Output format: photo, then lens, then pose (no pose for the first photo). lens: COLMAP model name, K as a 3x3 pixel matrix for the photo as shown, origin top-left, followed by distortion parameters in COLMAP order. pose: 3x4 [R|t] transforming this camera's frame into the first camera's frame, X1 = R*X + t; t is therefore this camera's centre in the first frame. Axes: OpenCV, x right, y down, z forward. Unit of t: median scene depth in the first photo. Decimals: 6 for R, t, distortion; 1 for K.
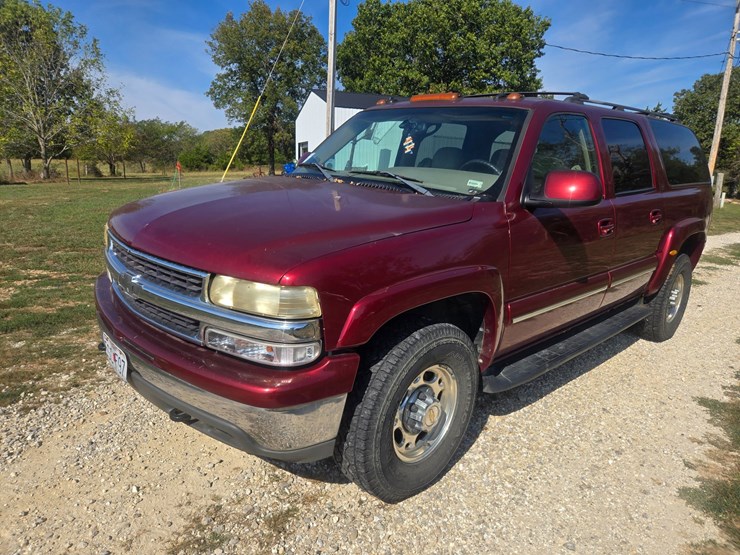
lens RADIAL K [[493.6, 0, 362.0], [0, 493.6, 274.7], [0, 0, 1]] dist [0.061442, -0.040645]
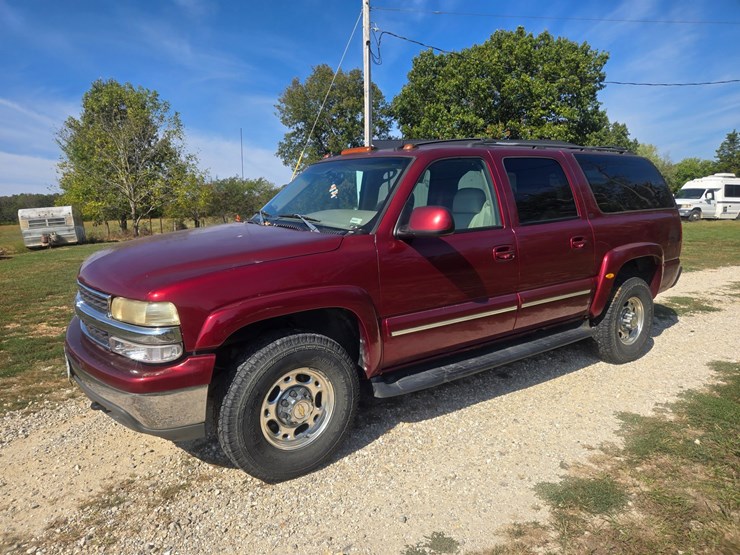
lens RADIAL K [[493.6, 0, 361.0], [0, 493.6, 275.1], [0, 0, 1]] dist [0.061442, -0.040645]
pose [[0.988010, -0.035251, -0.150309, 0.301647], [0.022211, 0.995911, -0.087569, 0.040299], [0.152781, 0.083180, 0.984753, -0.128060]]
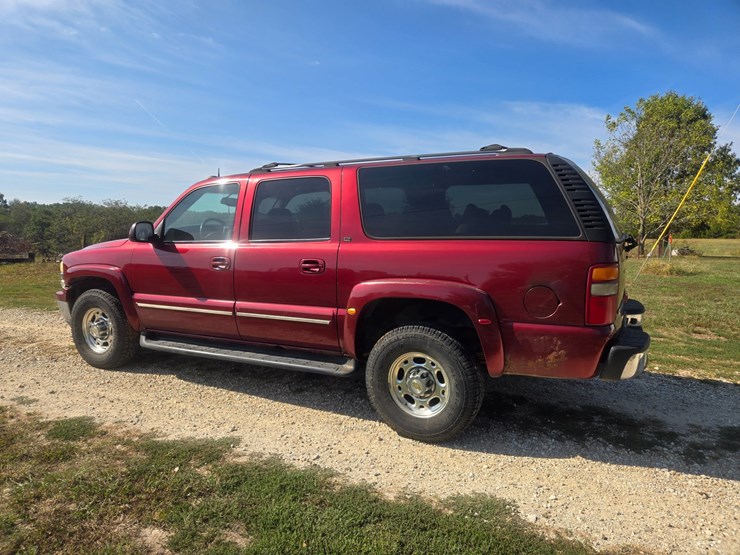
lens RADIAL K [[493.5, 0, 360.4], [0, 493.5, 276.5], [0, 0, 1]] dist [0.073632, -0.054266]
pose [[0.324437, 0.062104, -0.943866, 1.667450], [-0.204300, 0.978891, -0.005816, -0.117339], [0.923581, 0.194719, 0.330276, 0.827497]]
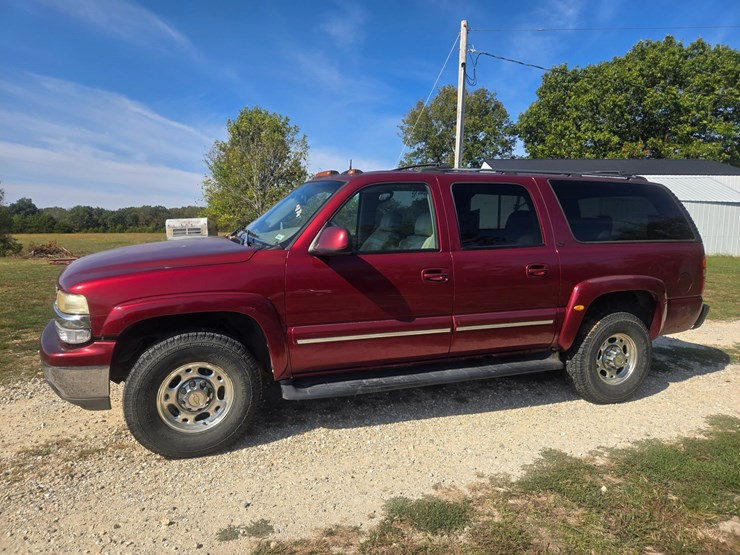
lens RADIAL K [[493.5, 0, 363.7], [0, 493.5, 276.8], [0, 0, 1]] dist [0.073632, -0.054266]
pose [[0.921491, 0.018946, -0.387937, 0.703382], [-0.068522, 0.991073, -0.114363, 0.044404], [0.382307, 0.131967, 0.914563, -0.096661]]
